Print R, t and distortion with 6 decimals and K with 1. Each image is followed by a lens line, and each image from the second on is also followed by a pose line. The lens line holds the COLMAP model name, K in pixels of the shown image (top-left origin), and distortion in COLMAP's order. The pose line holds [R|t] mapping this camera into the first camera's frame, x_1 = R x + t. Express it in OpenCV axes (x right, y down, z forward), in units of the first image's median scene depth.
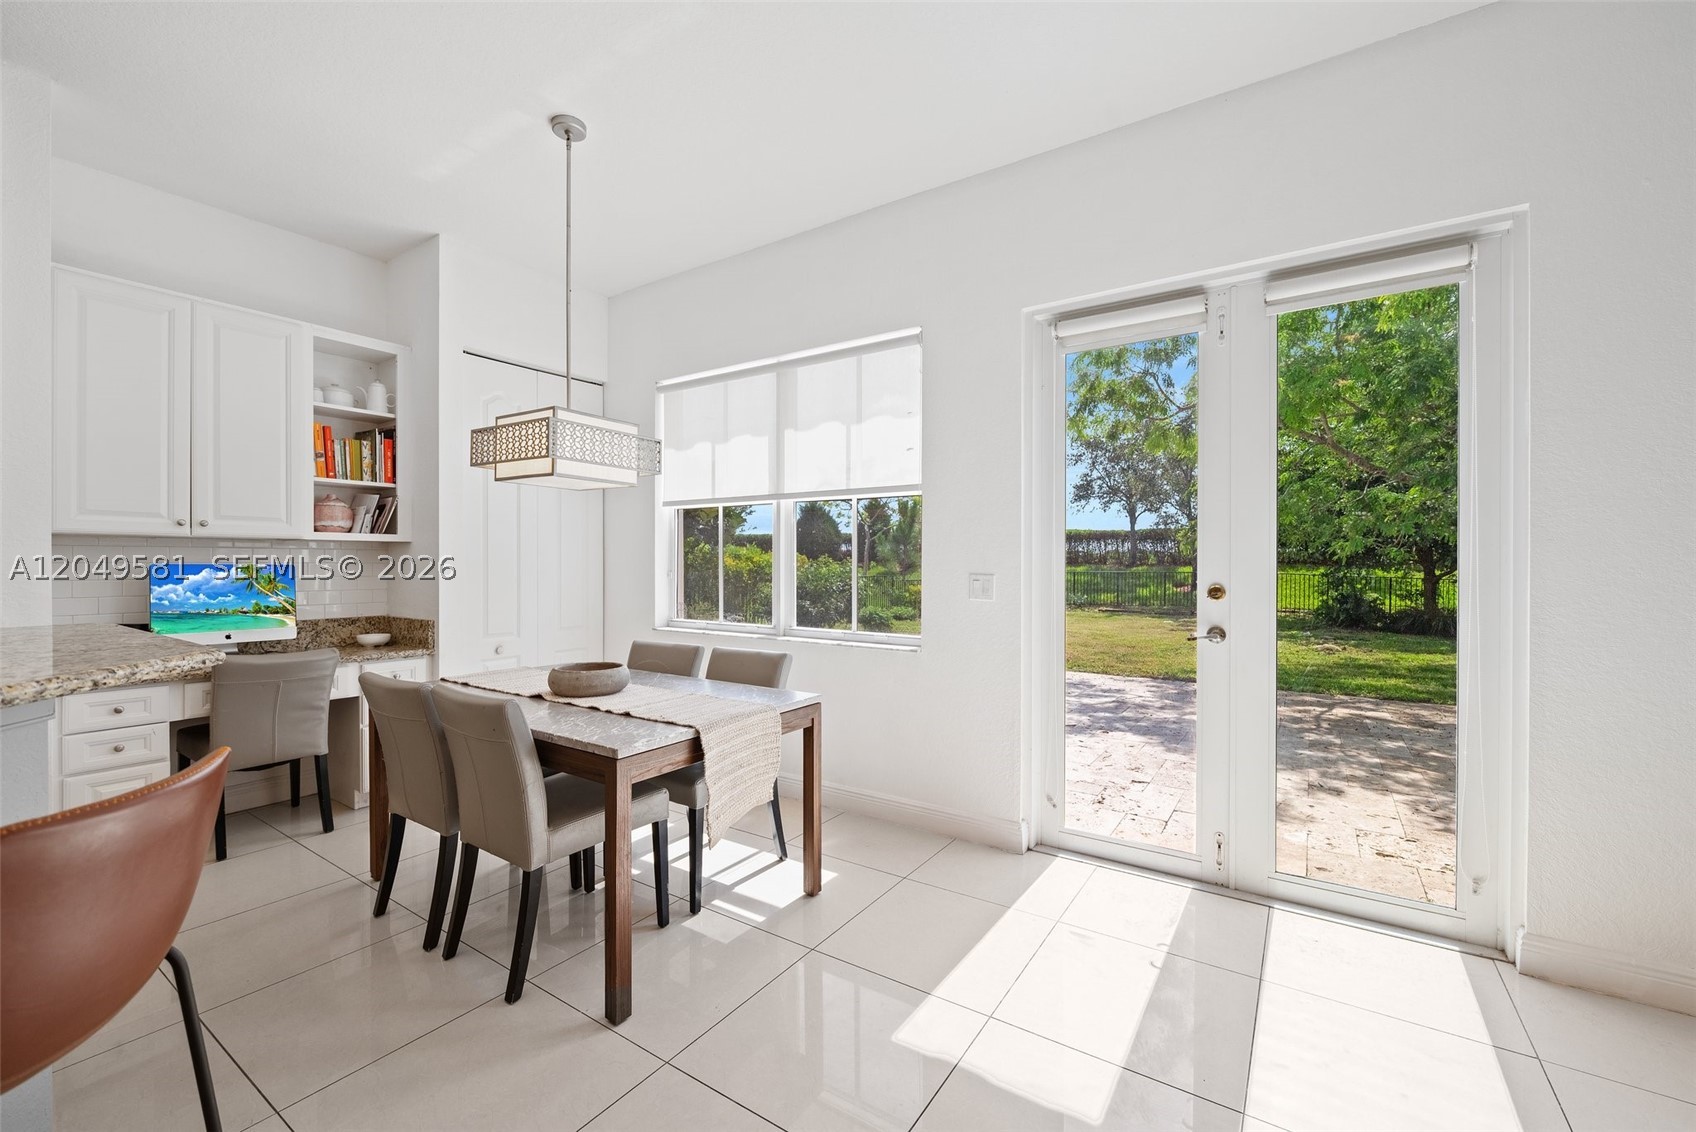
lens RADIAL K [[682.2, 0, 850.5], [0, 682.2, 563.2], [0, 0, 1]] dist [0.000374, -0.002838]
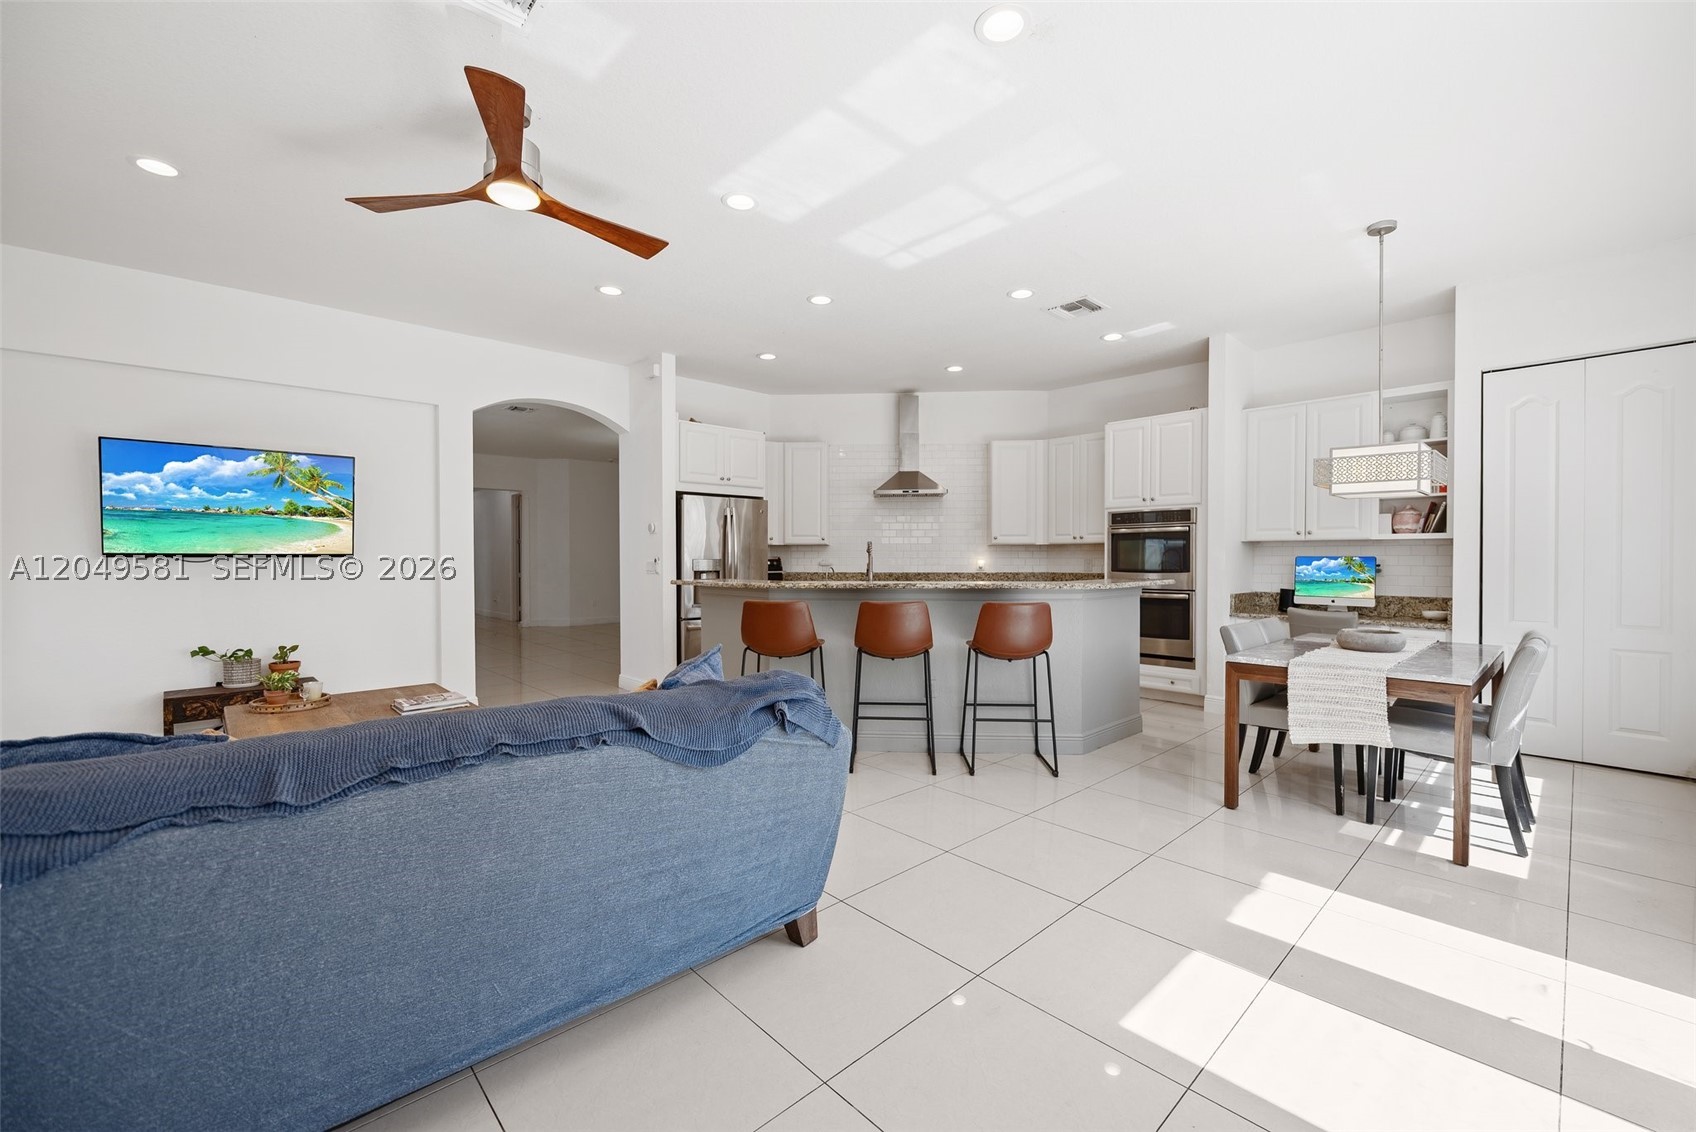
lens RADIAL K [[682.2, 0, 831.4], [0, 682.2, 553.1], [0, 0, 1]] dist [0.000374, -0.002838]
pose [[-0.246464, -0.003969, -0.969144, 0.874809], [-0.000226, 0.999992, -0.004038, 0.000706], [0.969152, -0.000776, -0.246463, 0.217261]]
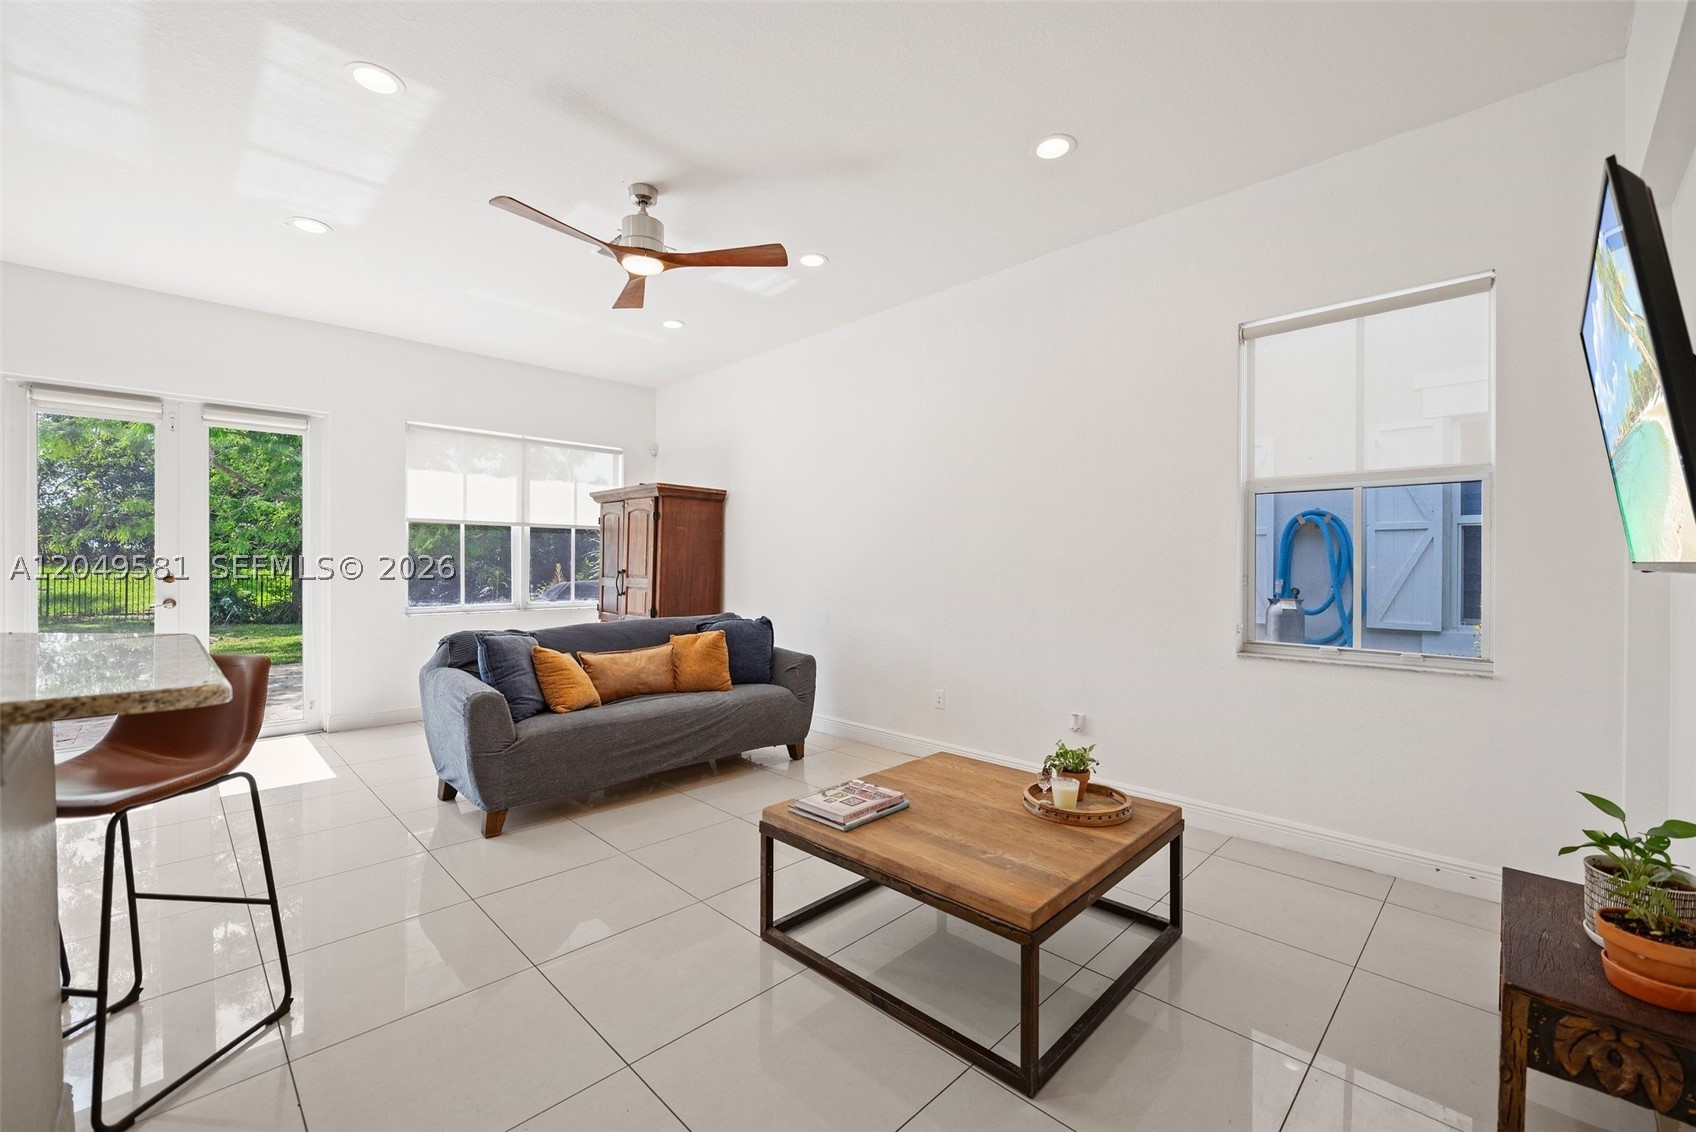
lens RADIAL K [[682.2, 0, 839.3], [0, 682.2, 565.3], [0, 0, 1]] dist [0.000374, -0.002838]
pose [[0.194650, -0.004156, 0.980864, -0.624040], [-0.000355, 0.999991, 0.004307, 0.000832], [-0.980873, -0.001186, 0.194647, -0.754642]]
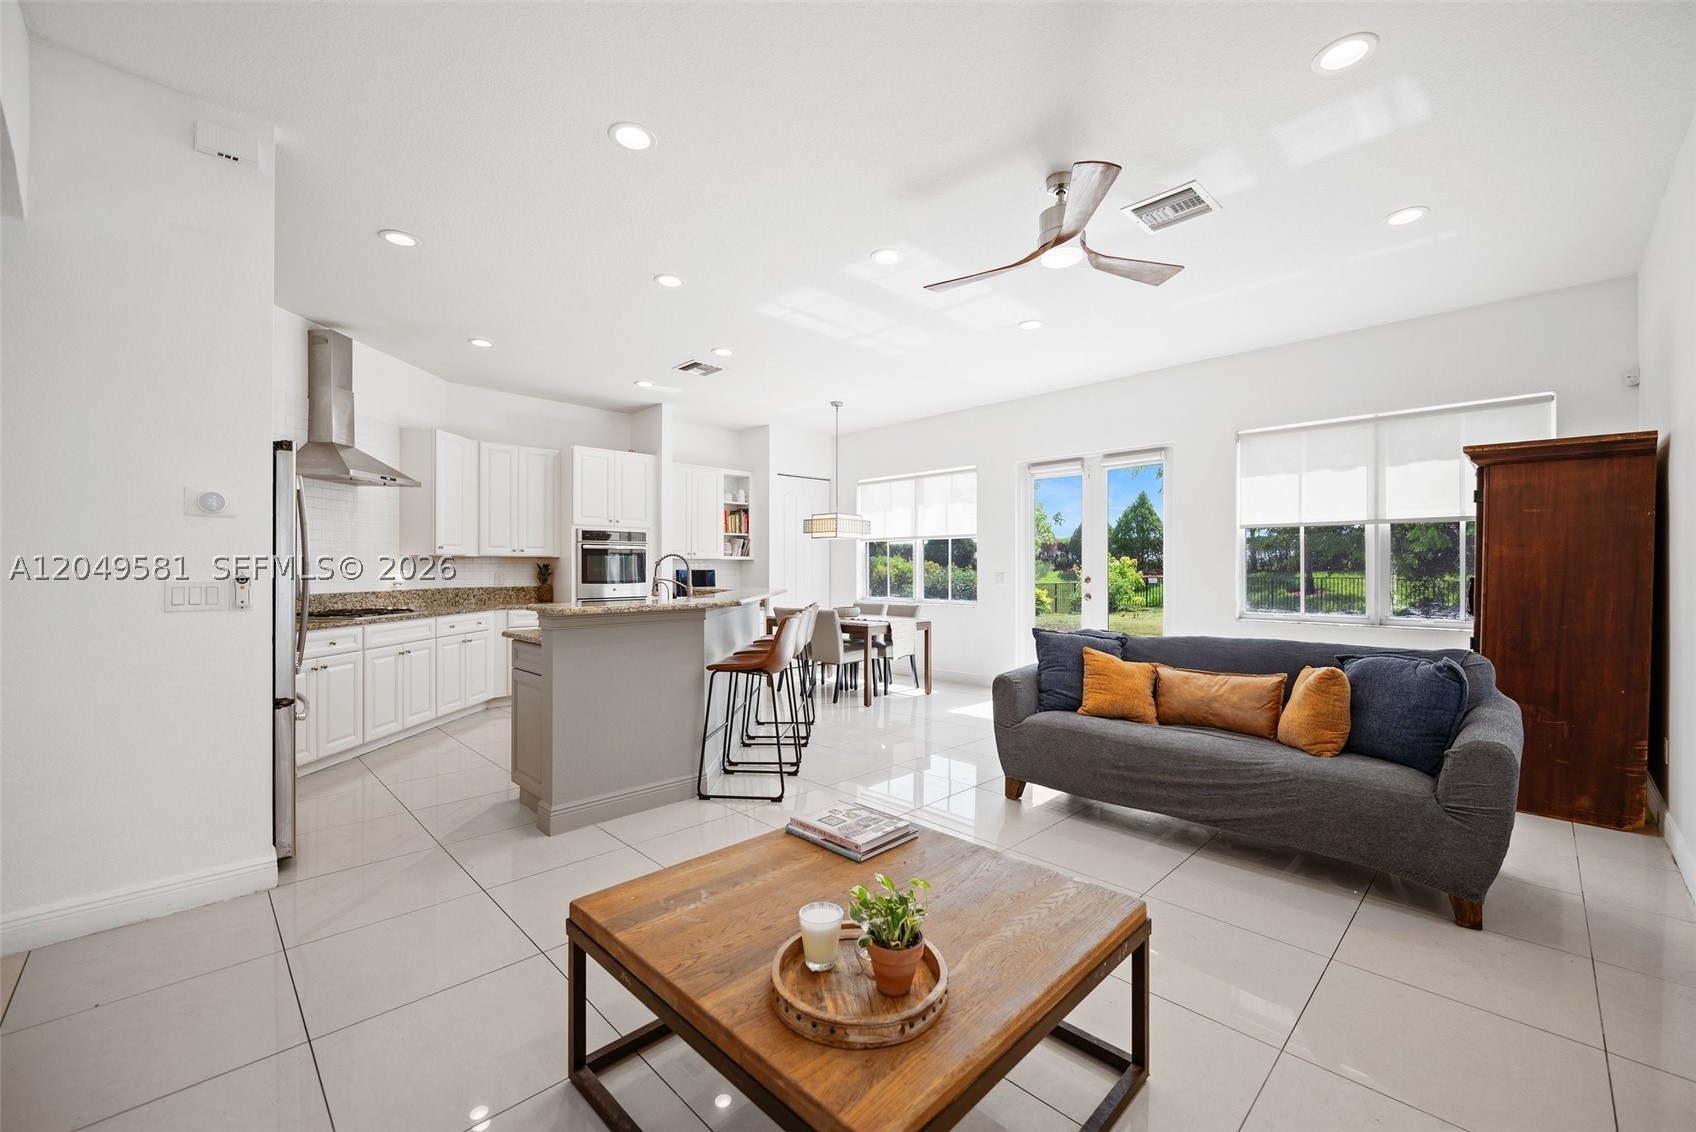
lens RADIAL K [[682.2, 0, 867.7], [0, 682.2, 565.2], [0, 0, 1]] dist [0.000374, -0.002838]
pose [[0.983840, -0.002783, -0.179026, 0.138260], [0.001639, 0.999977, -0.006535, 0.003007], [0.179040, 0.006136, 0.983823, -1.227745]]
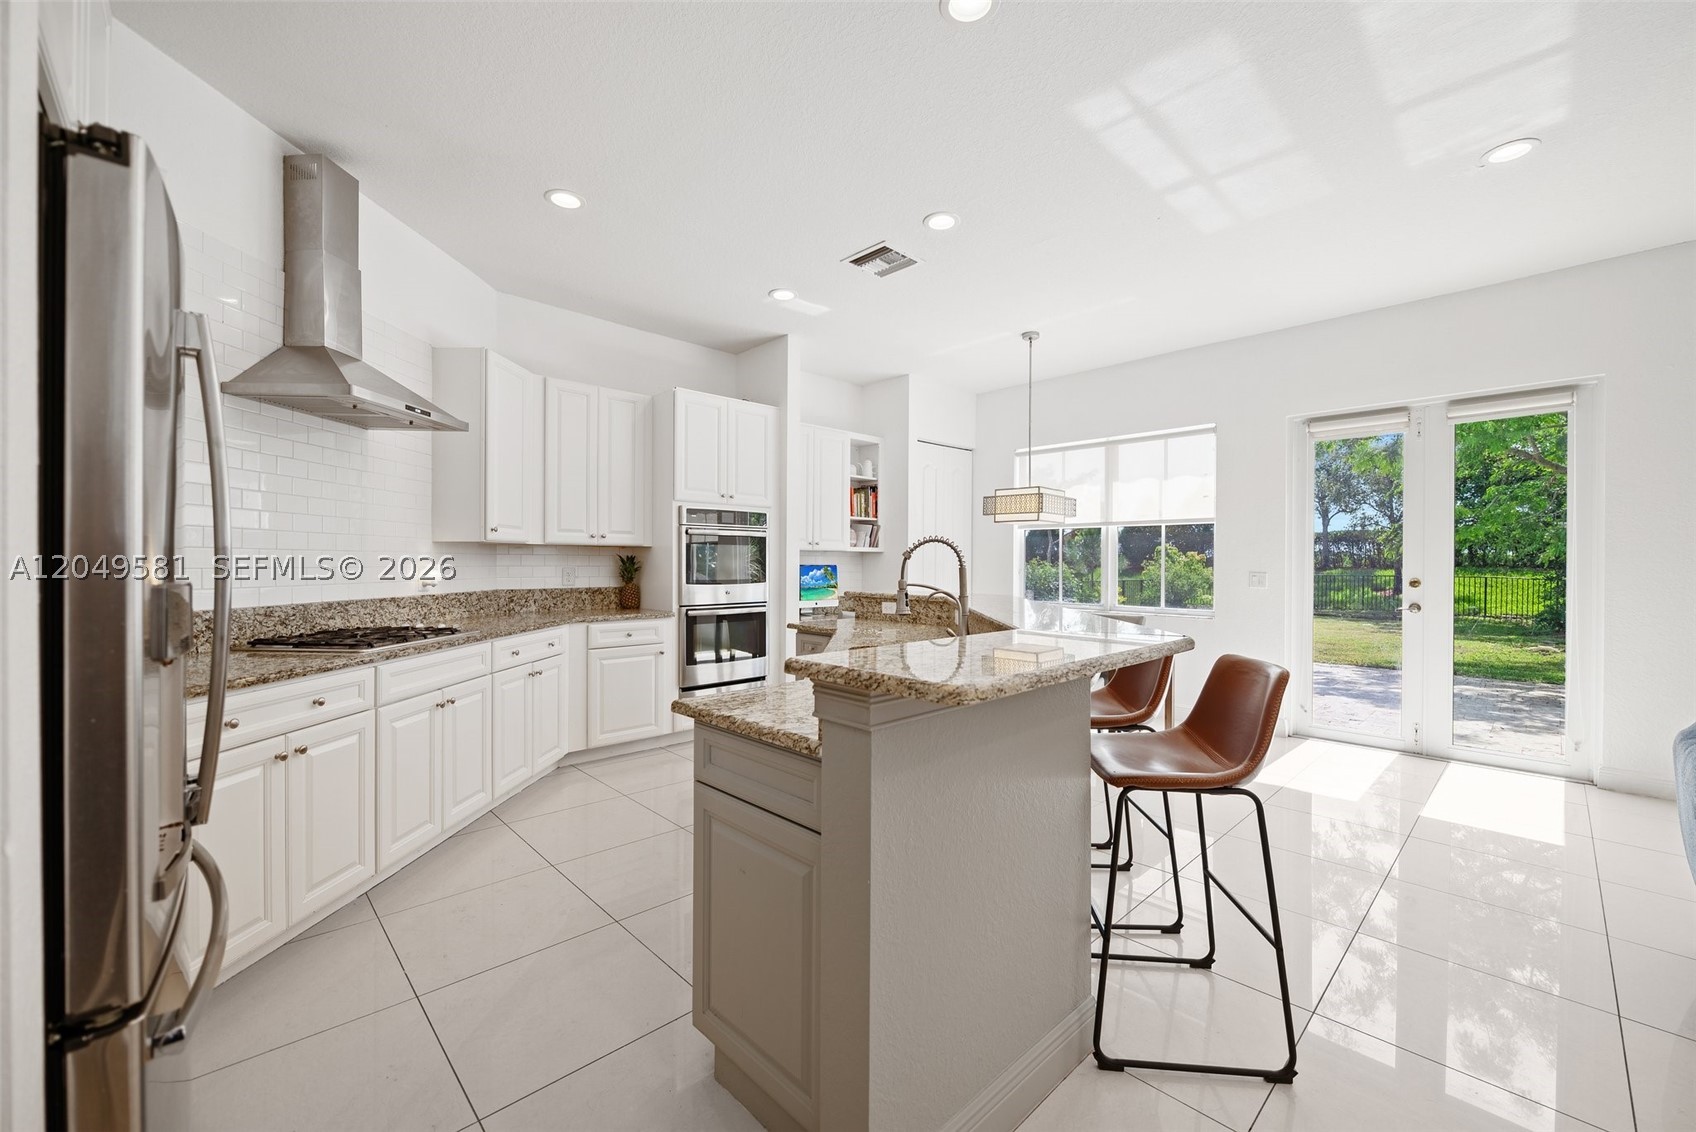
lens RADIAL K [[682.2, 0, 867.1], [0, 682.2, 564.2], [0, 0, 1]] dist [0.000374, -0.002838]
pose [[0.981334, 0.004068, -0.192270, -0.380551], [-0.004170, 0.999991, -0.000125, 0.000037], [0.192267, 0.000924, 0.981342, -0.739775]]
